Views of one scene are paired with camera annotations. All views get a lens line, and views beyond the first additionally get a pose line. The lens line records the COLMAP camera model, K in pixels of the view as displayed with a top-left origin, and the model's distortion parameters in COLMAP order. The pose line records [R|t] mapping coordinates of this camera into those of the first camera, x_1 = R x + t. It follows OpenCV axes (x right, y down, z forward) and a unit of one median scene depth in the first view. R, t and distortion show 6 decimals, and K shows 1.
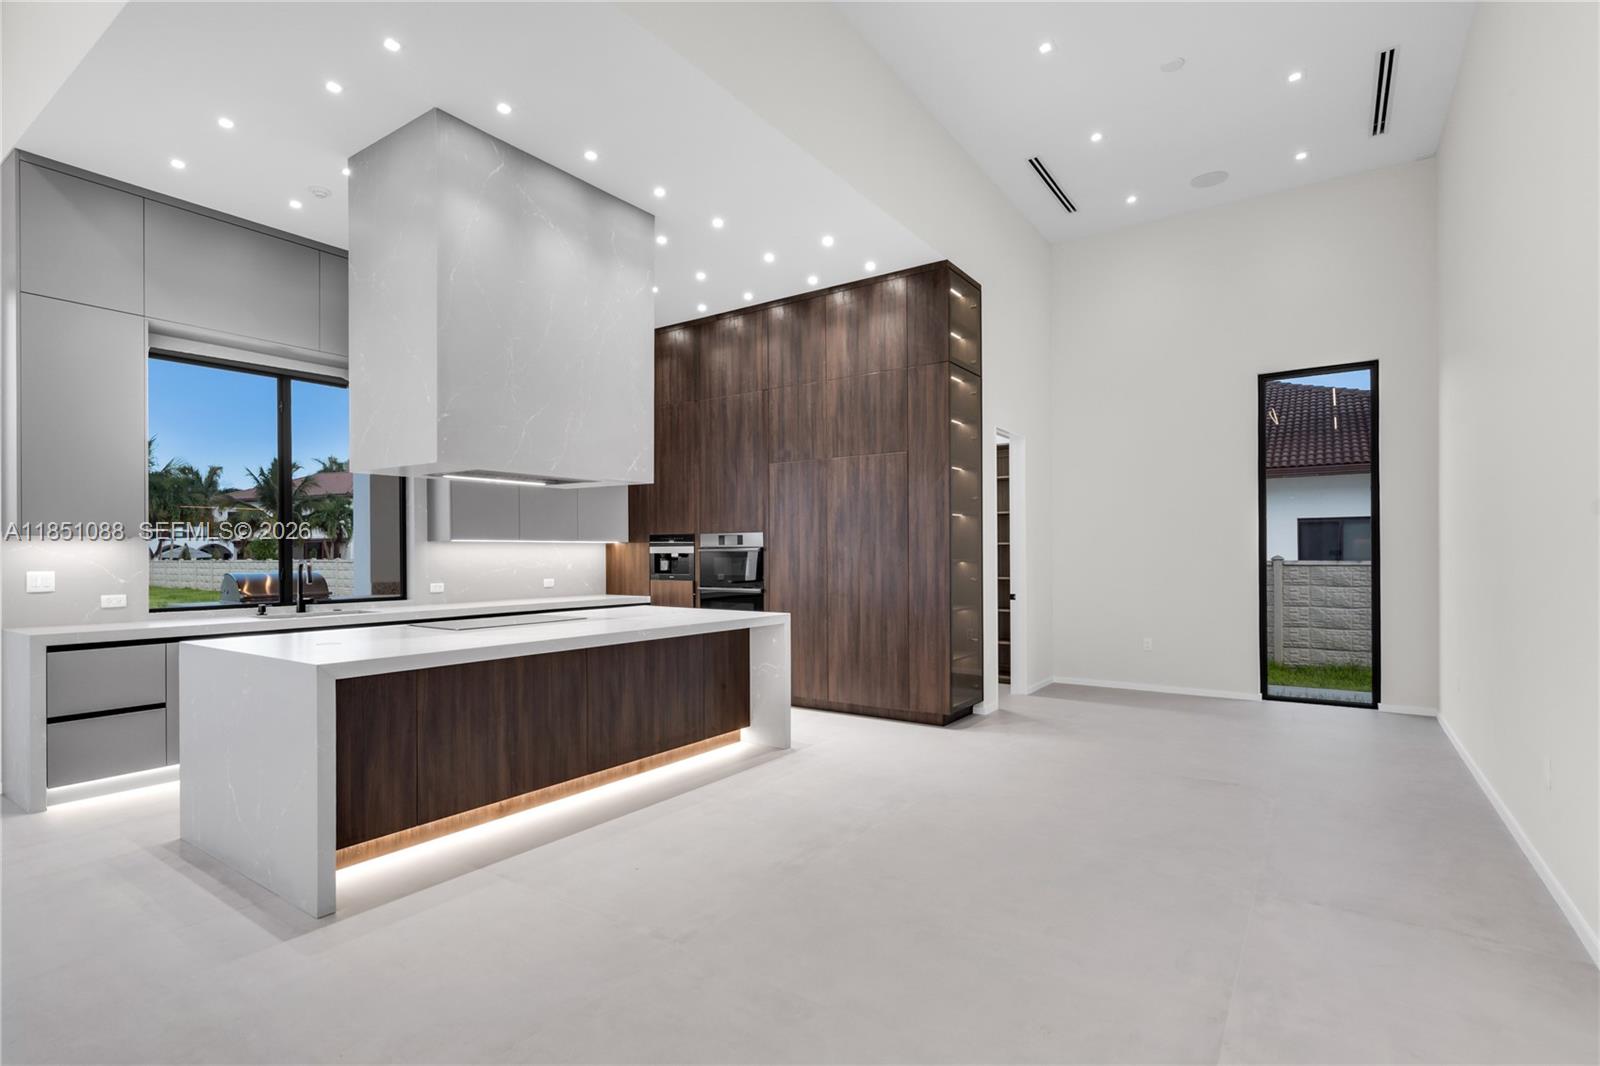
lens RADIAL K [[771.1, 0, 797.3], [0, 771.1, 551.4], [0, 0, 1]] dist [-0.000772, -0.000019]
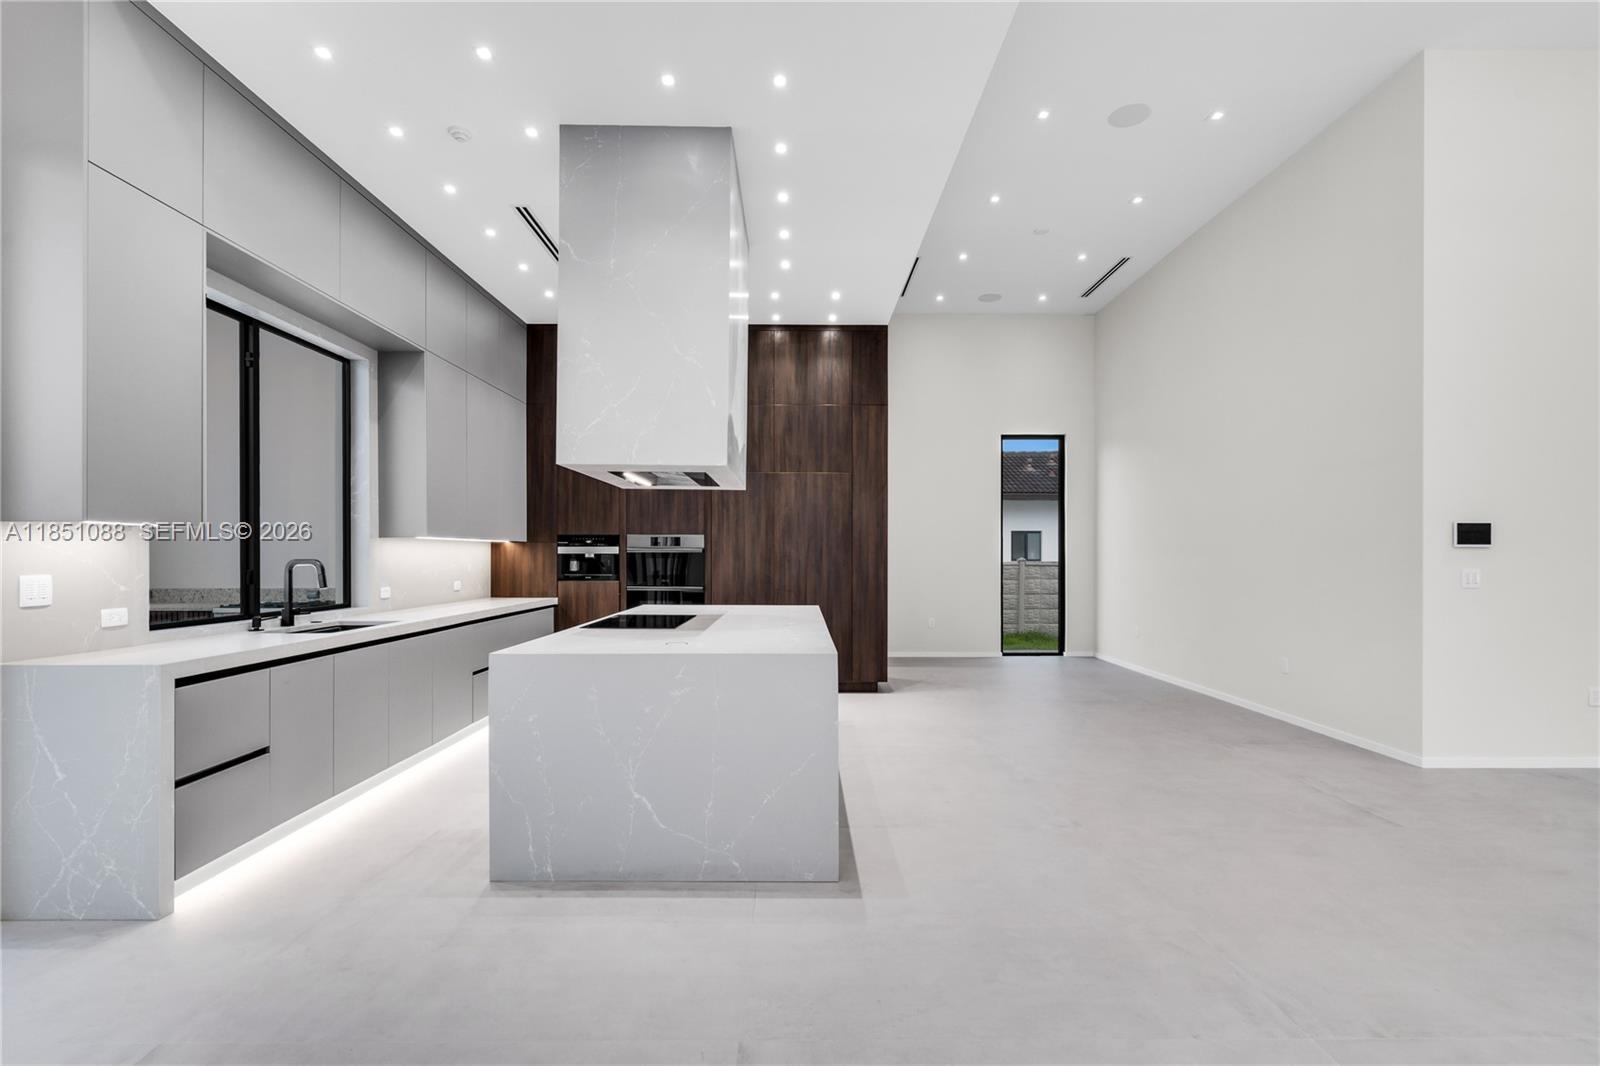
lens RADIAL K [[740.2, 0, 800.4], [0, 740.2, 550.3], [0, 0, 1]] dist [-0.001850, 0.000378]
pose [[0.817468, 0.010040, 0.575886, -0.566500], [-0.007392, 0.999949, -0.006941, 0.003171], [-0.575926, 0.001417, 0.817500, 0.071711]]
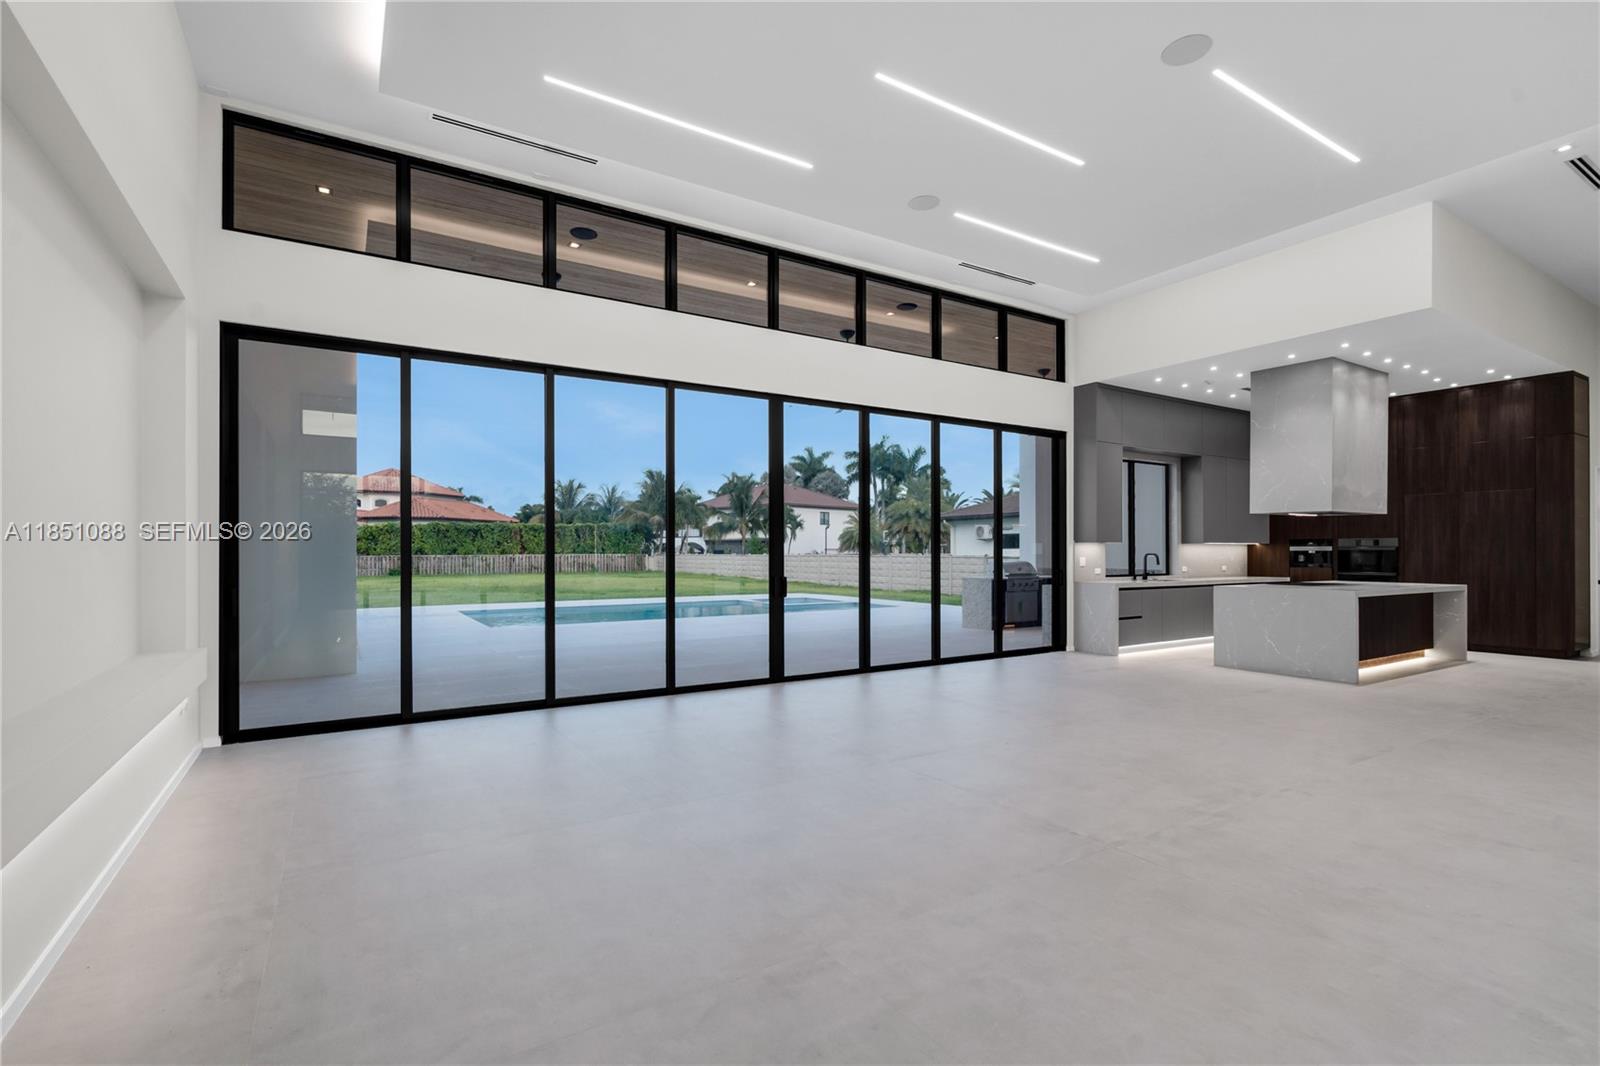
lens RADIAL K [[740.2, 0, 800.4], [0, 740.2, 550.3], [0, 0, 1]] dist [-0.001850, 0.000378]
pose [[0.921086, 0.004171, -0.389336, -0.626742], [-0.003485, 0.999991, 0.002468, 0.001496], [0.389343, -0.000916, 0.921092, -0.958392]]
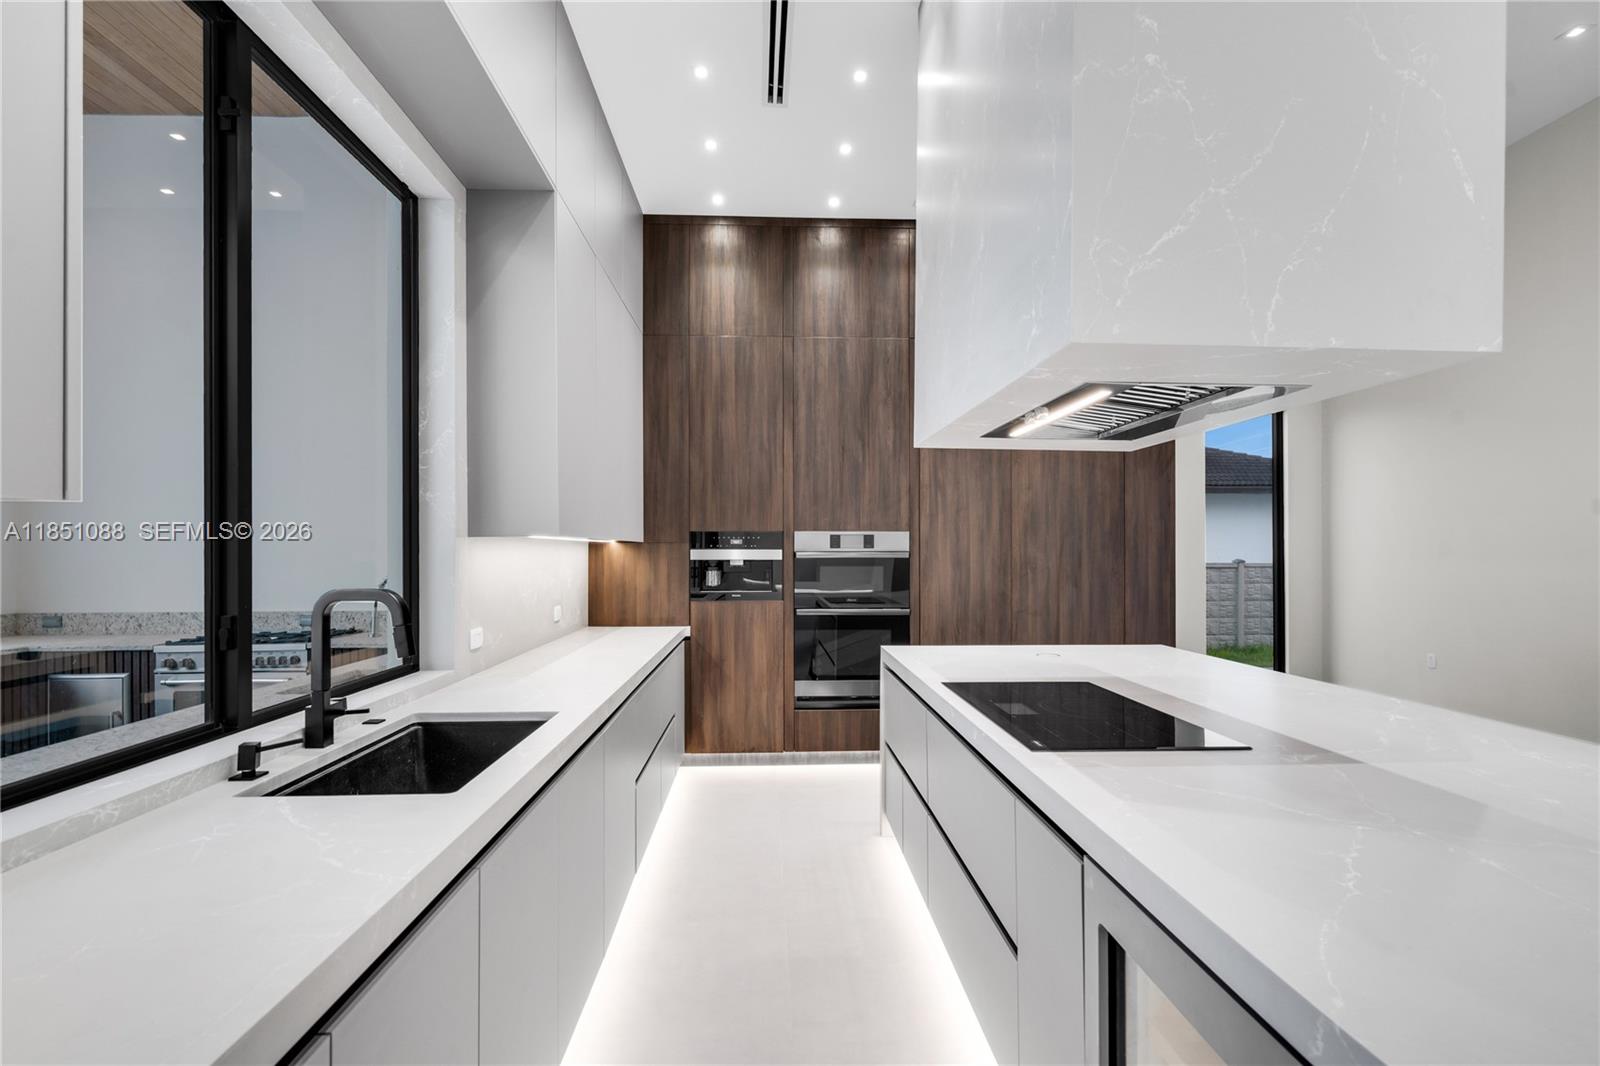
lens RADIAL K [[740.2, 0, 800.4], [0, 740.2, 550.3], [0, 0, 1]] dist [-0.001850, 0.000378]
pose [[0.794505, 0.005991, 0.607228, -0.585715], [-0.005226, 0.999982, -0.003028, -0.004834], [-0.607235, -0.000768, 0.794522, 0.533803]]
